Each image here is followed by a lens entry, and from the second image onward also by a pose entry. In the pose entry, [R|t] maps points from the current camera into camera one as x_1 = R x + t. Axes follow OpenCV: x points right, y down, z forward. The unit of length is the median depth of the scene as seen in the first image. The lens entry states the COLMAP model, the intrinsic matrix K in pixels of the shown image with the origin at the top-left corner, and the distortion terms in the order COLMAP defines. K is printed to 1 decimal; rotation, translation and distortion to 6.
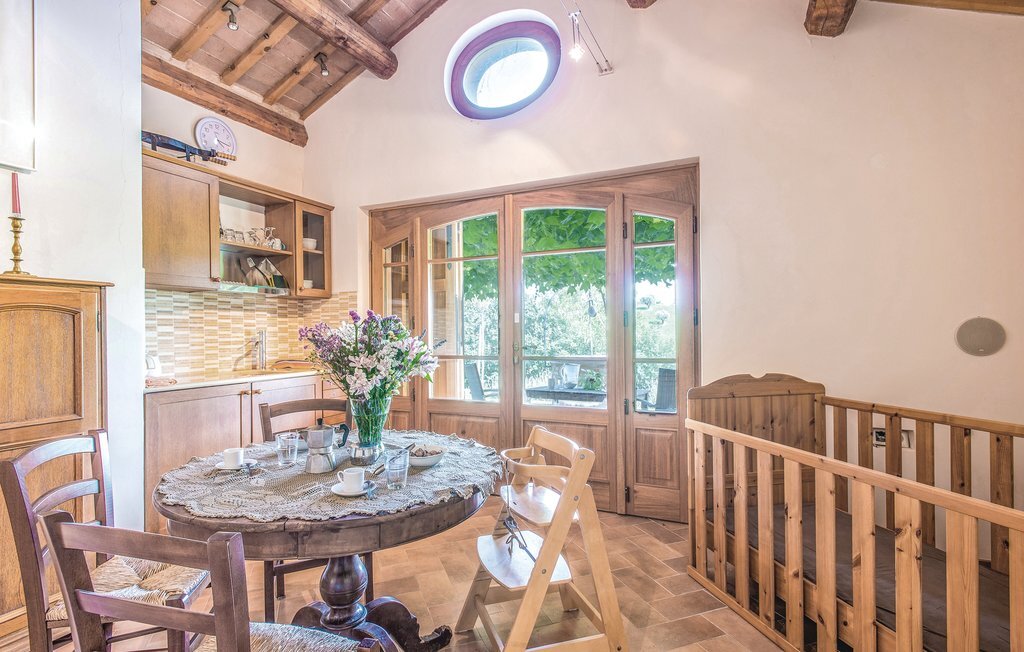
lens RADIAL K [[502.6, 0, 511.8], [0, 502.6, 322.2], [0, 0, 1]] dist [0.004793, 0.000040]
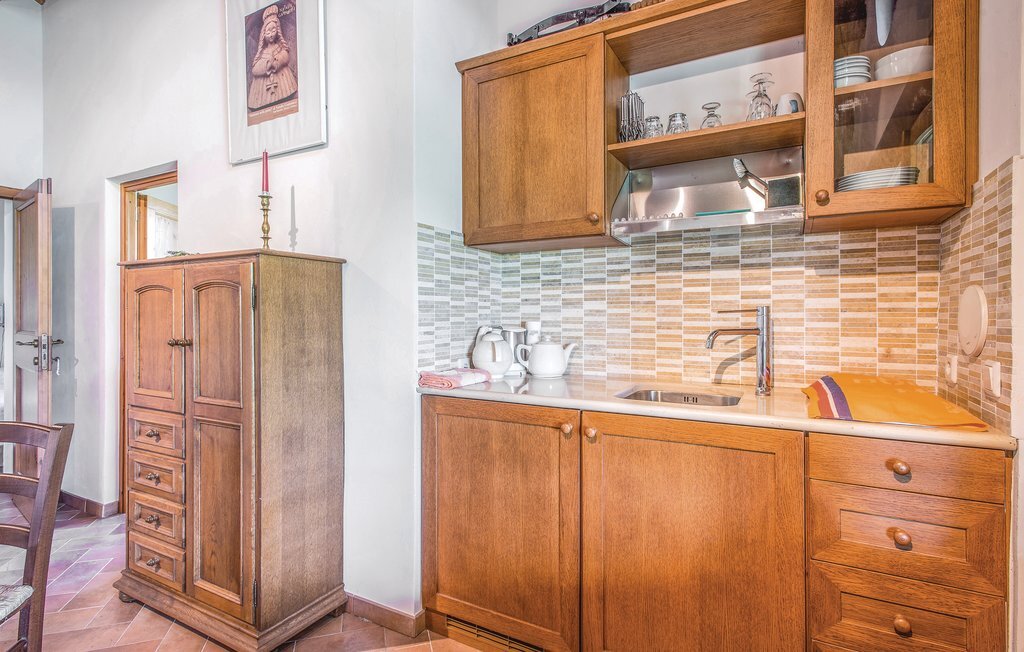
lens RADIAL K [[502.6, 0, 511.8], [0, 502.6, 322.2], [0, 0, 1]] dist [0.004793, 0.000040]
pose [[-0.081922, 0.020212, -0.996434, -0.011321], [0.019228, 0.999640, 0.018696, 0.019668], [0.996453, -0.017627, -0.082281, 0.881368]]
